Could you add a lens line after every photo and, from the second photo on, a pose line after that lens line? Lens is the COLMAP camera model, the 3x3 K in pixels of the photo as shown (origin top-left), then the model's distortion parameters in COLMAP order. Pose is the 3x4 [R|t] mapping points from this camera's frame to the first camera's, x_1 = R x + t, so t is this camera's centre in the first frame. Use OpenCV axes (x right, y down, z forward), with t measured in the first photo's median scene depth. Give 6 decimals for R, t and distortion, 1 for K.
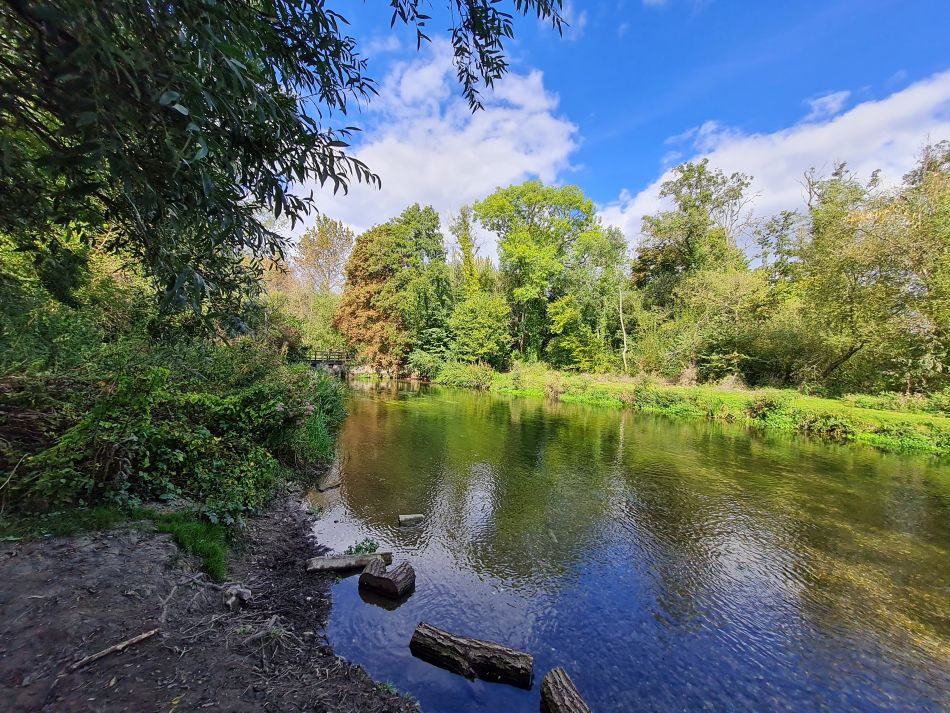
lens RADIAL K [[377.8, 0, 475.3], [0, 377.8, 356.6], [0, 0, 1]] dist [0.001479, 0.000092]
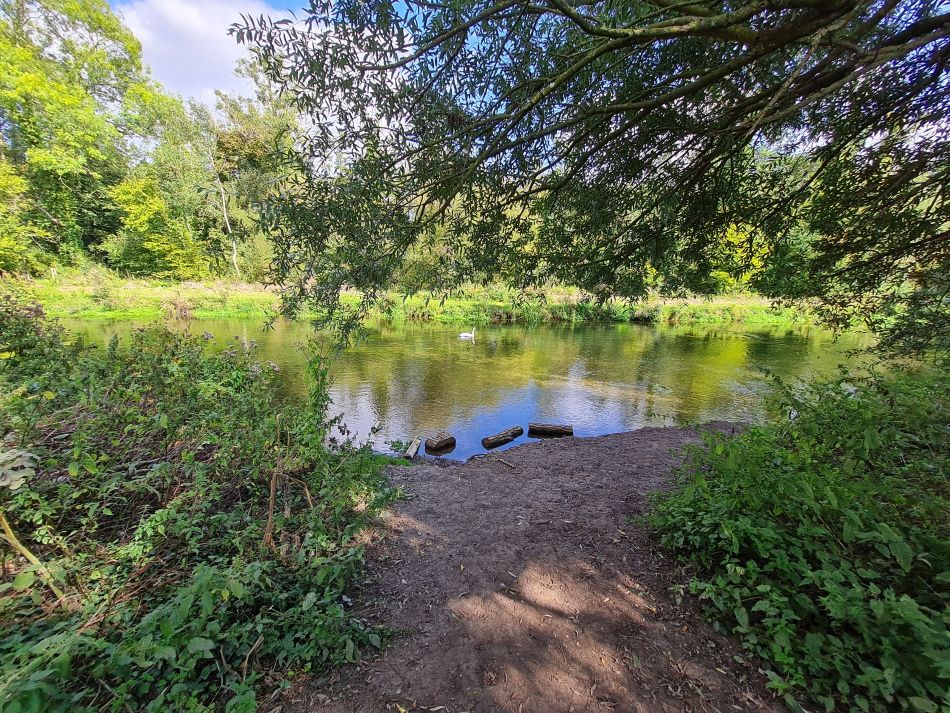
lens RADIAL K [[377.8, 0, 476.2], [0, 377.8, 358.6], [0, 0, 1]] dist [0.001479, 0.000092]
pose [[0.471216, -0.221268, 0.853812, -0.227636], [-0.019924, 0.965105, 0.261106, -0.032933], [-0.881793, -0.140048, 0.450365, 0.018979]]
